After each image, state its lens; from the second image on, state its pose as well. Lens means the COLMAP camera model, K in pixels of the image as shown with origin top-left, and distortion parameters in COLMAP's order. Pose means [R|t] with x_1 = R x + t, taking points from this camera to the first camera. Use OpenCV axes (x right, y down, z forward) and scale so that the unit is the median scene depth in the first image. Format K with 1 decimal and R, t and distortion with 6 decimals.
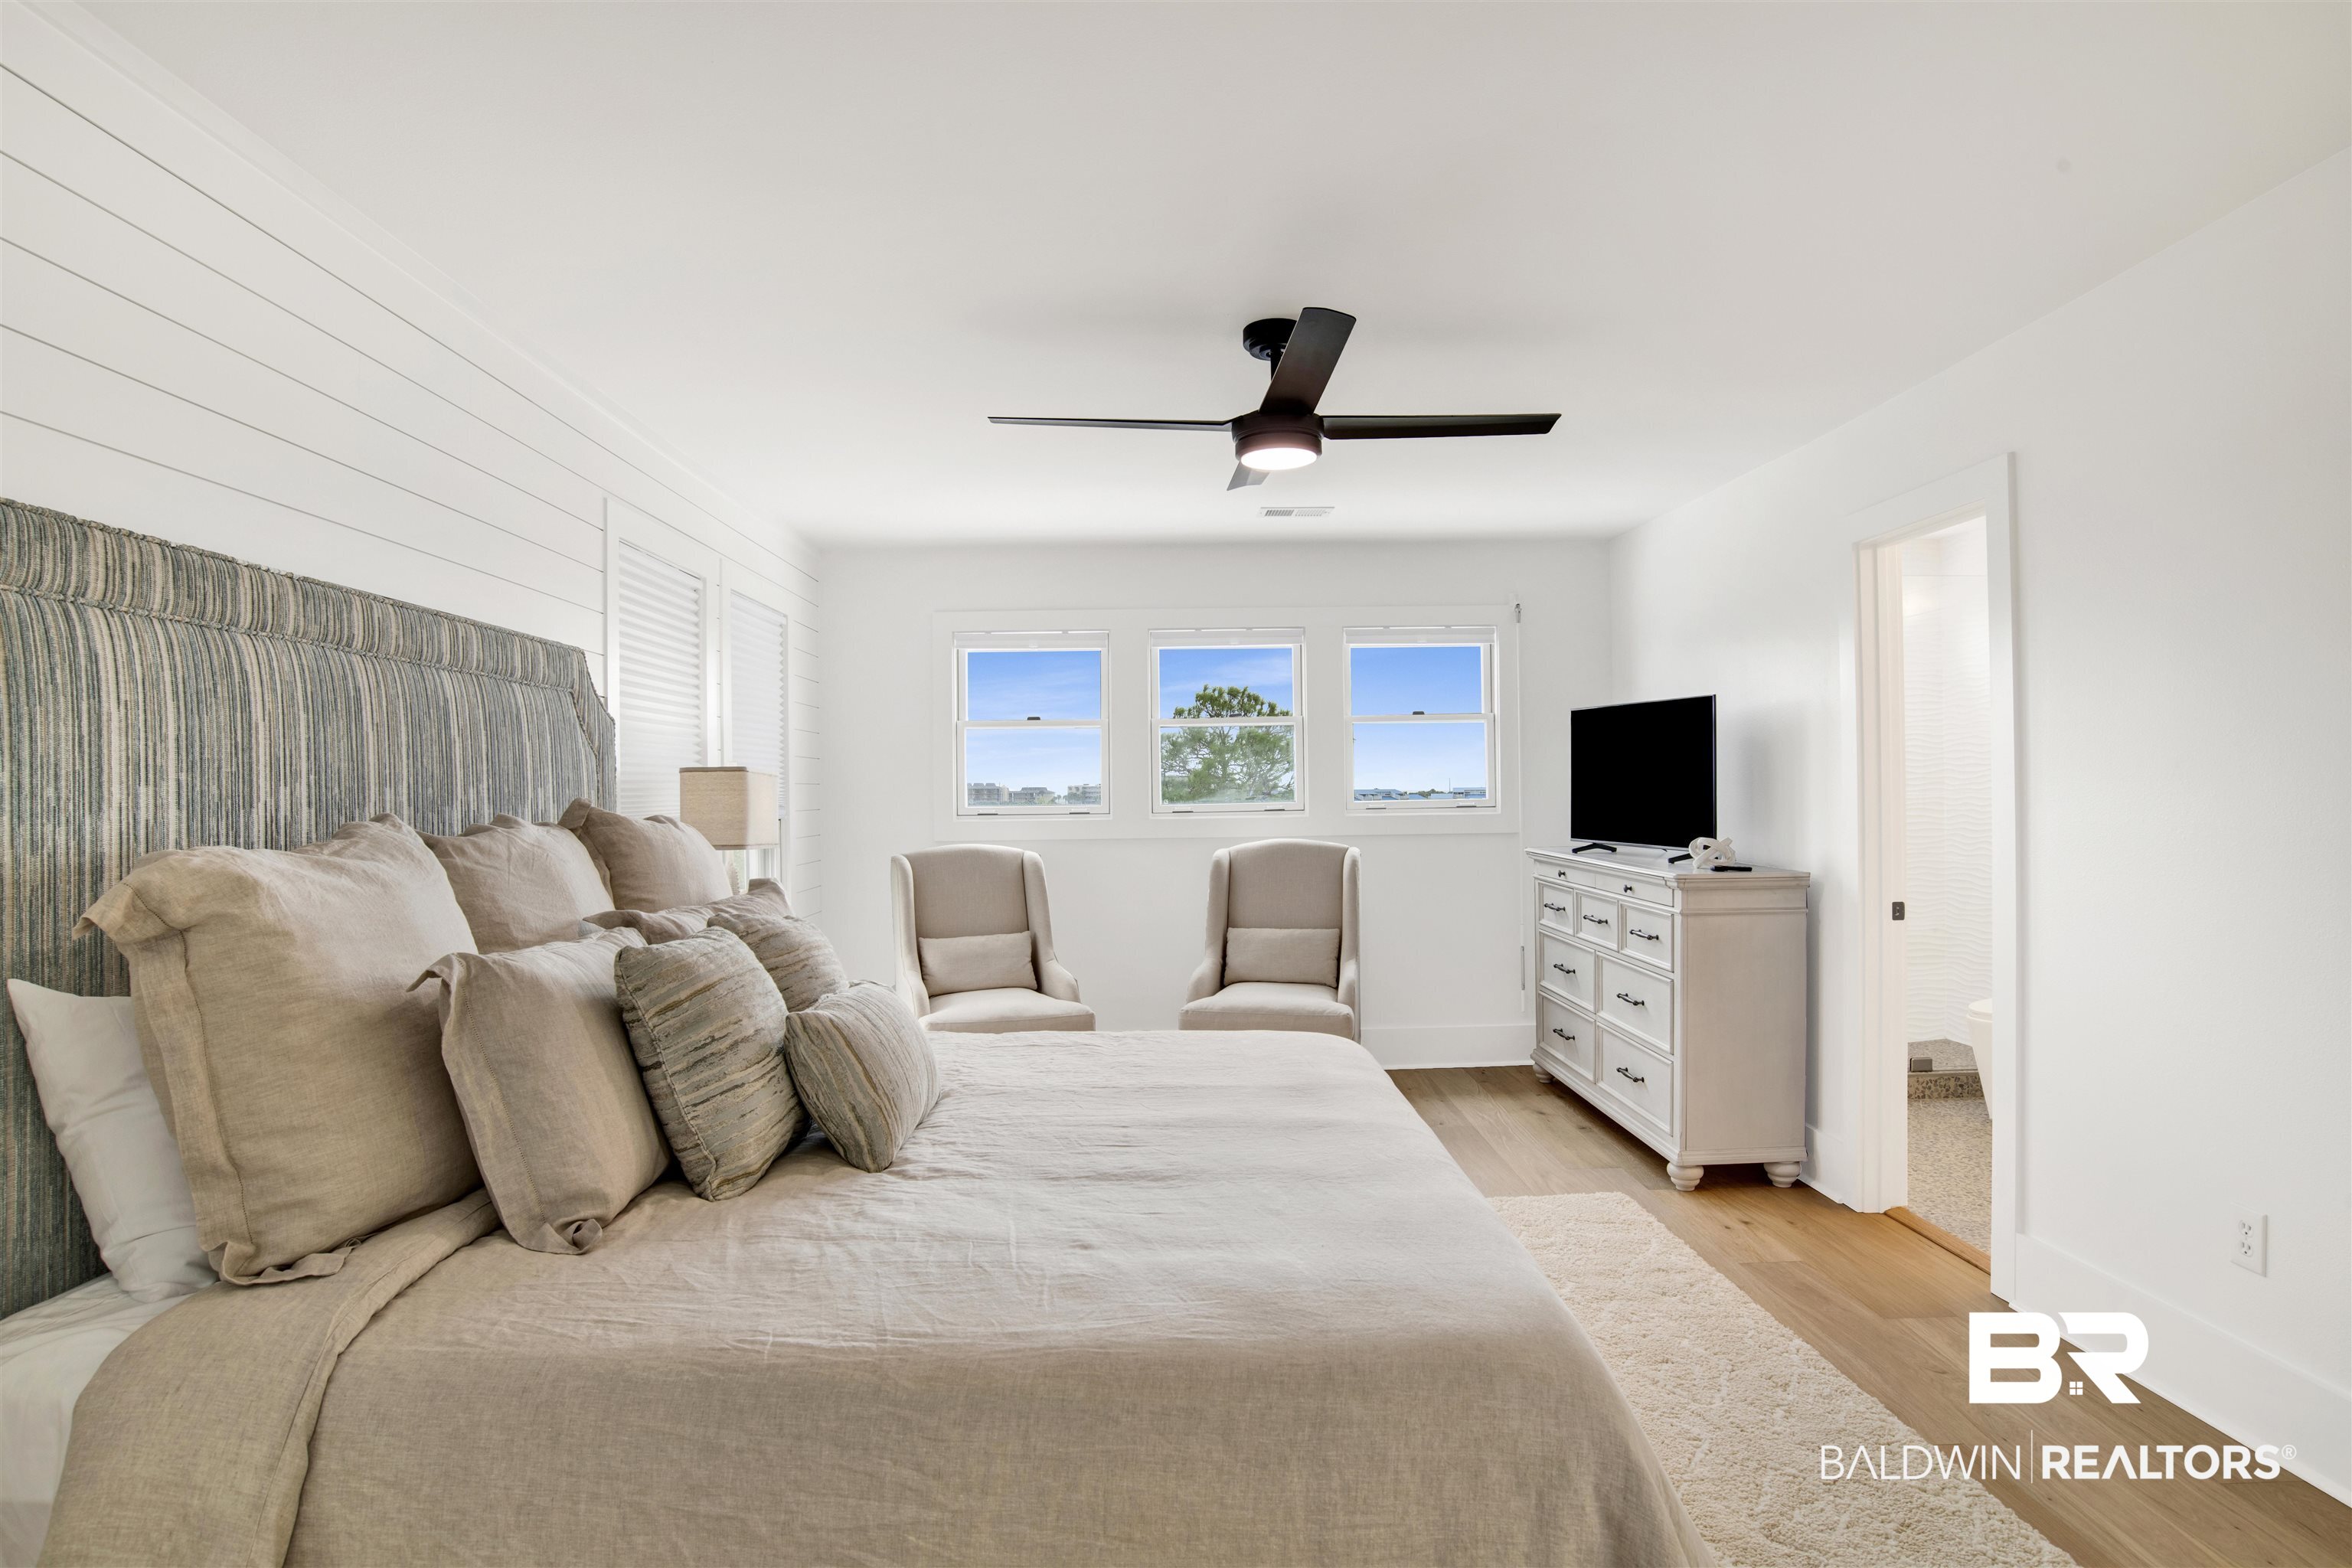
lens RADIAL K [[1265.7, 0, 1195.9], [0, 1265.7, 784.2], [0, 0, 1]] dist [-0.047501, 0.000947]
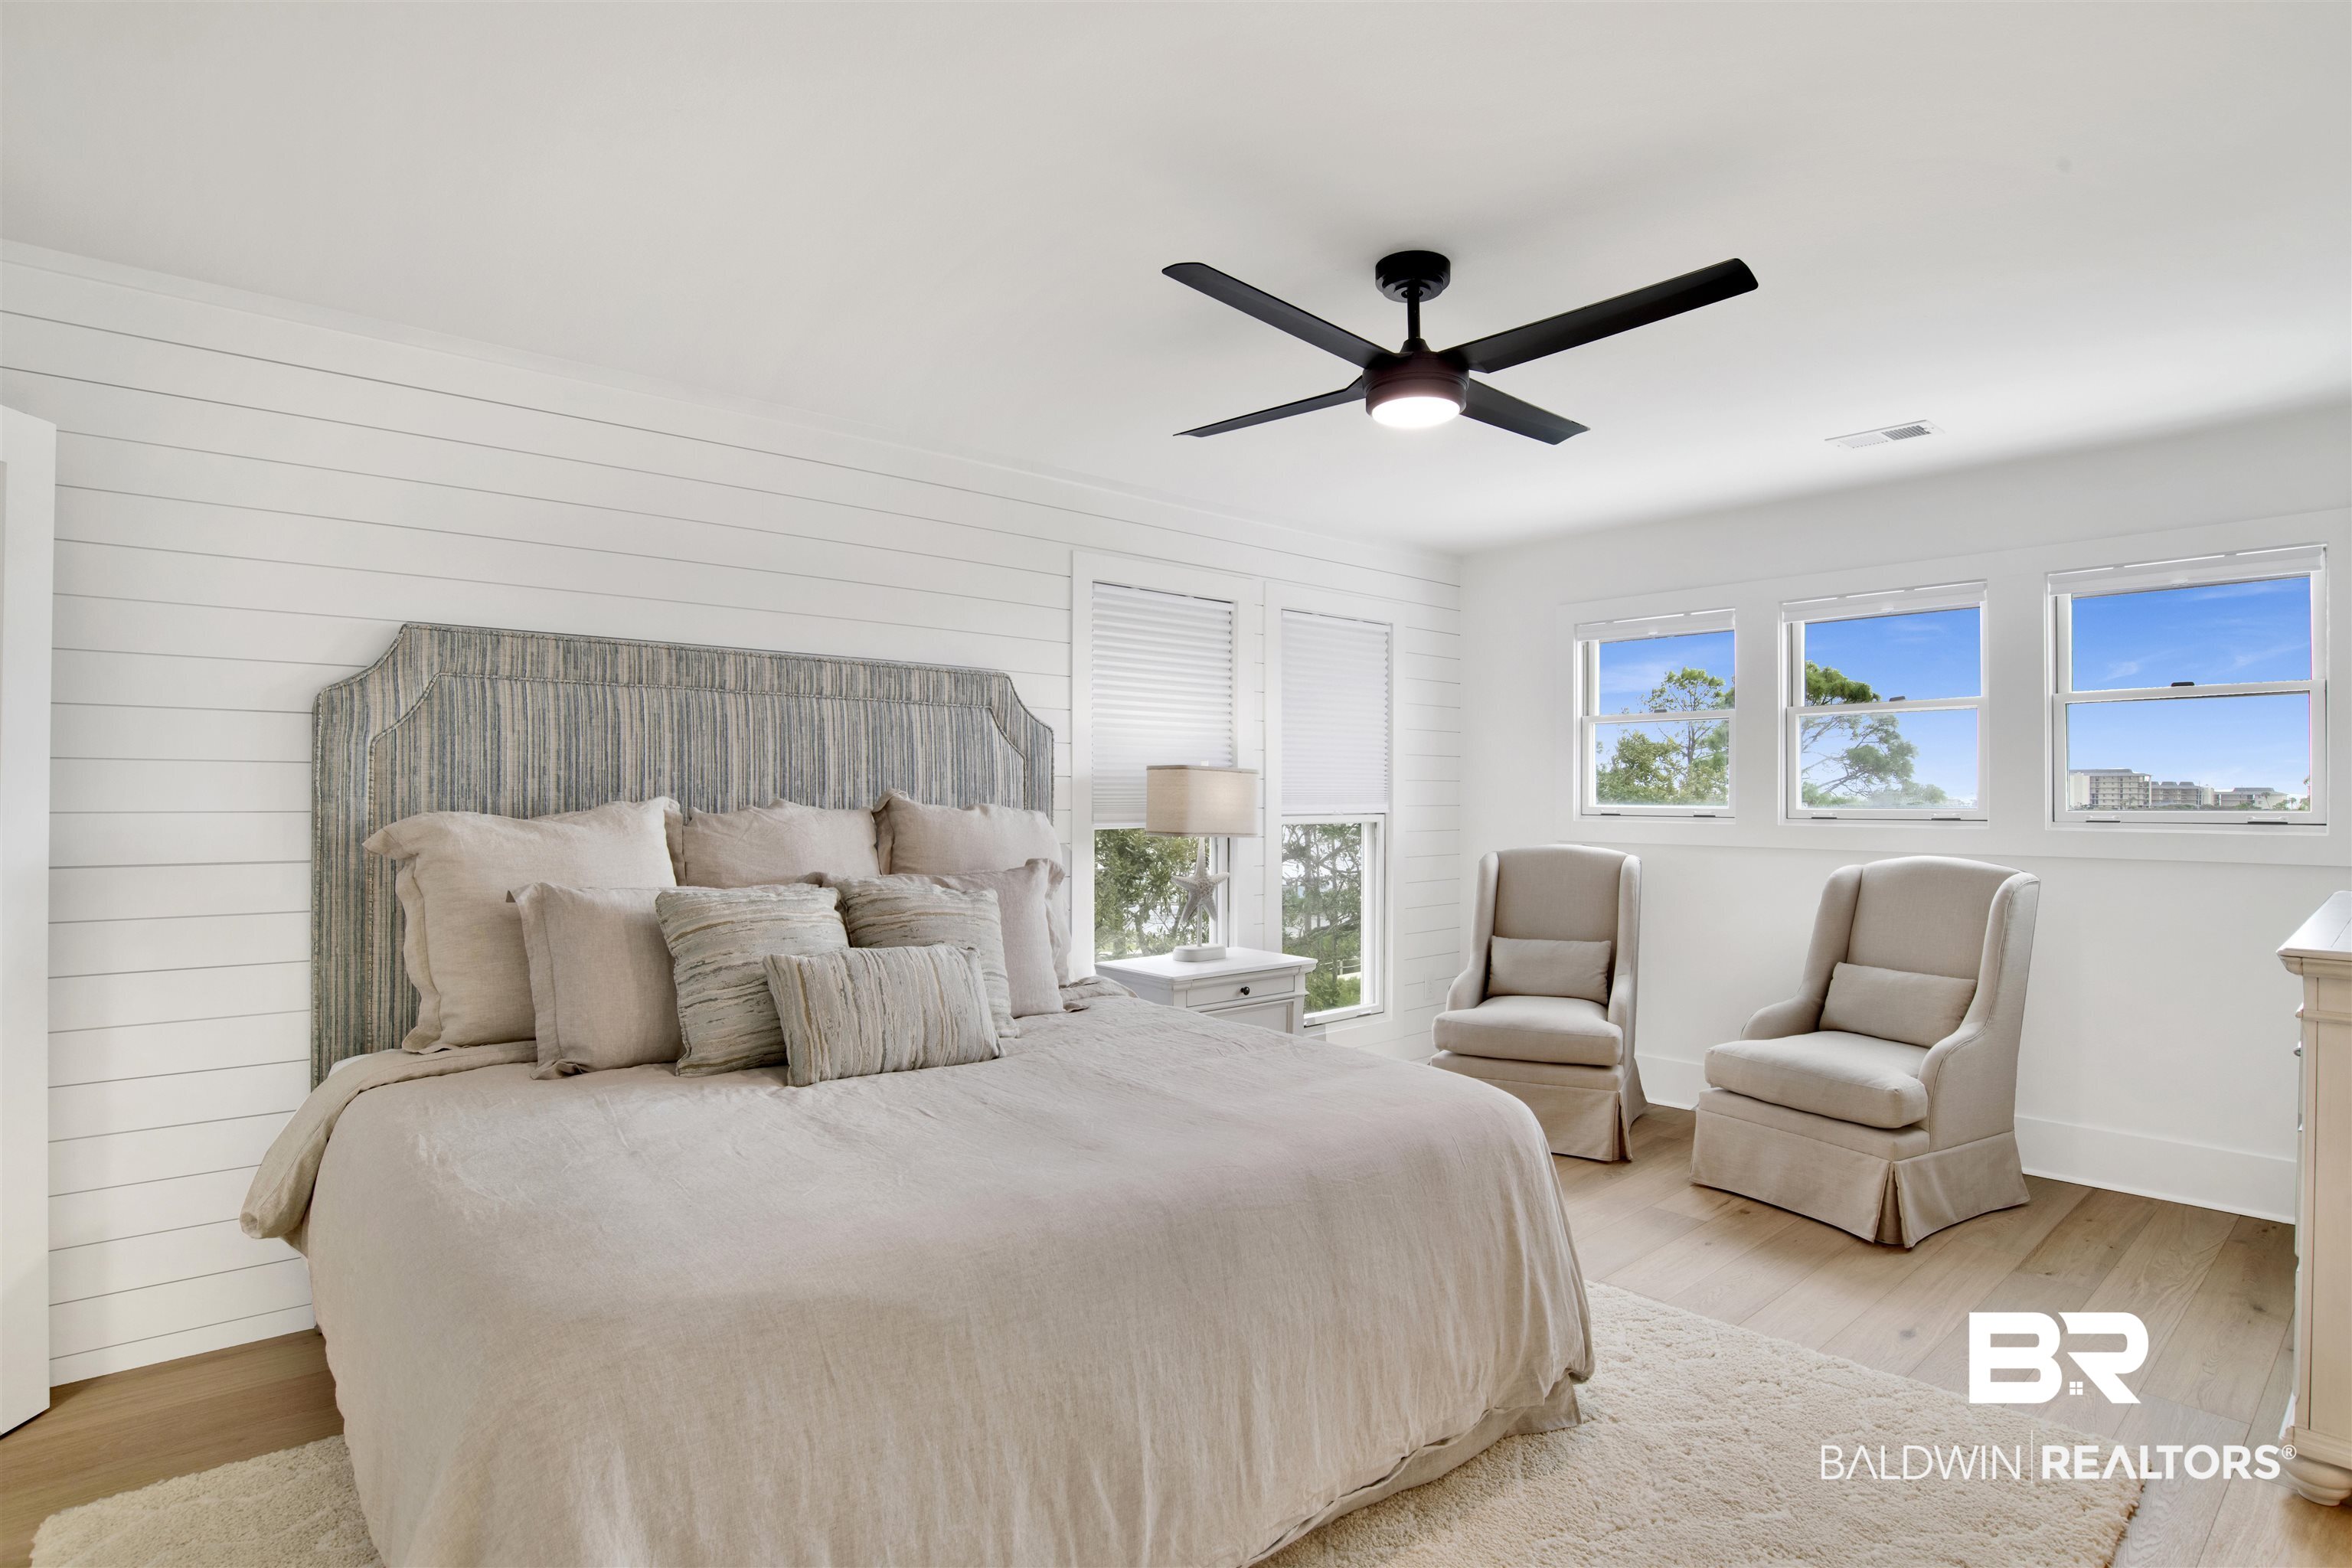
lens RADIAL K [[1213.1, 0, 1178.3], [0, 1213.1, 793.0], [0, 0, 1]] dist [-0.077270, 0.030698]
pose [[0.635744, 0.014121, -0.771771, 0.885652], [-0.005837, 0.999892, 0.013487, -0.004582], [0.771878, -0.004070, 0.635758, 0.519913]]
